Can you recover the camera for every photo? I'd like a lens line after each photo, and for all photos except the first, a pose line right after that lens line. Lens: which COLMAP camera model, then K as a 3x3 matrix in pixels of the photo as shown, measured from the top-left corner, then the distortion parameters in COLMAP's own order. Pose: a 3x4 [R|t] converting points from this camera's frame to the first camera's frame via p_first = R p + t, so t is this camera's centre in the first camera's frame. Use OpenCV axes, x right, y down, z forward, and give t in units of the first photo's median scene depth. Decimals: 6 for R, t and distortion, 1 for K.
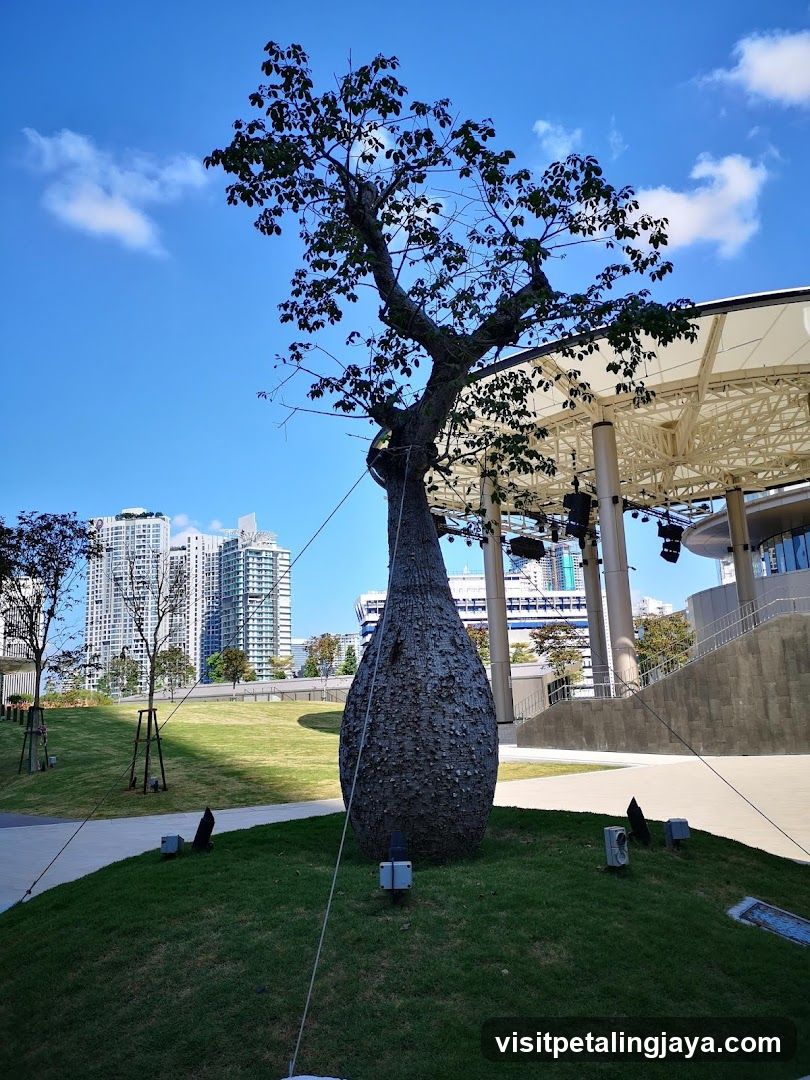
lens RADIAL K [[809.9, 0, 410.5], [0, 809.9, 548.4], [0, 0, 1]] dist [0.046462, 0.000699]
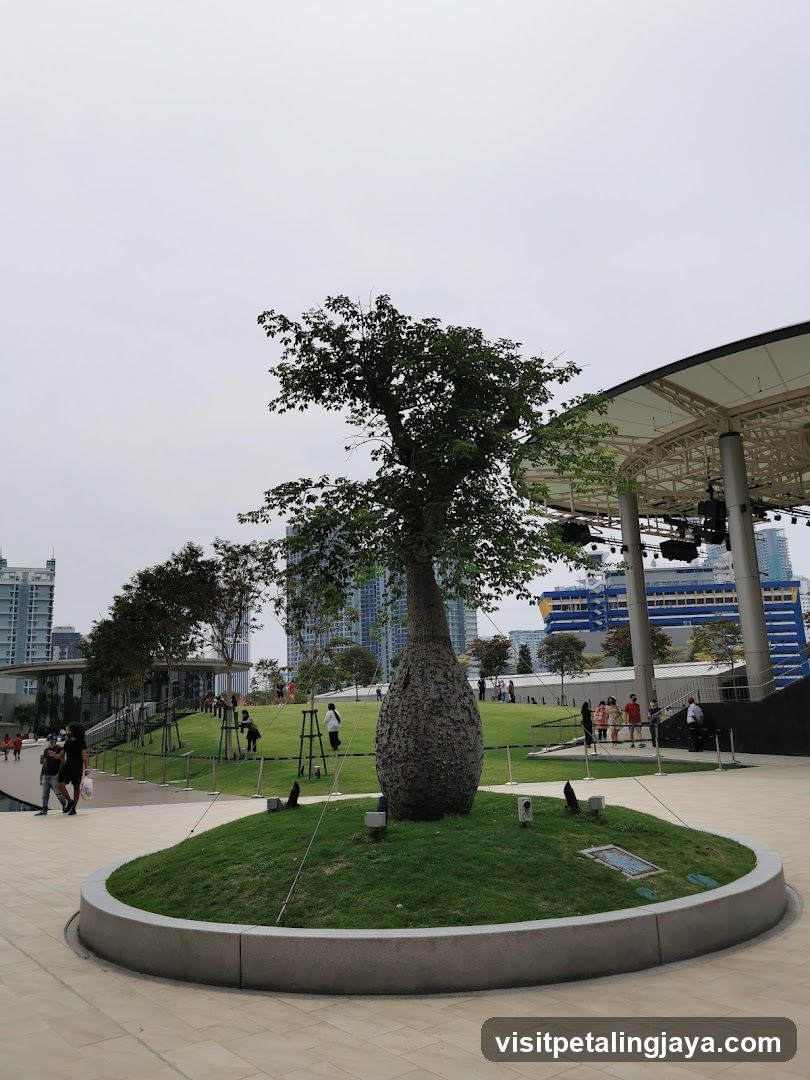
lens RADIAL K [[809.9, 0, 410.5], [0, 809.9, 548.4], [0, 0, 1]] dist [0.046462, 0.000699]
pose [[0.974688, -0.037951, -0.220324, 0.326140], [0.038671, 0.999251, -0.001046, -0.118317], [0.220199, -0.007501, 0.975426, -0.468130]]
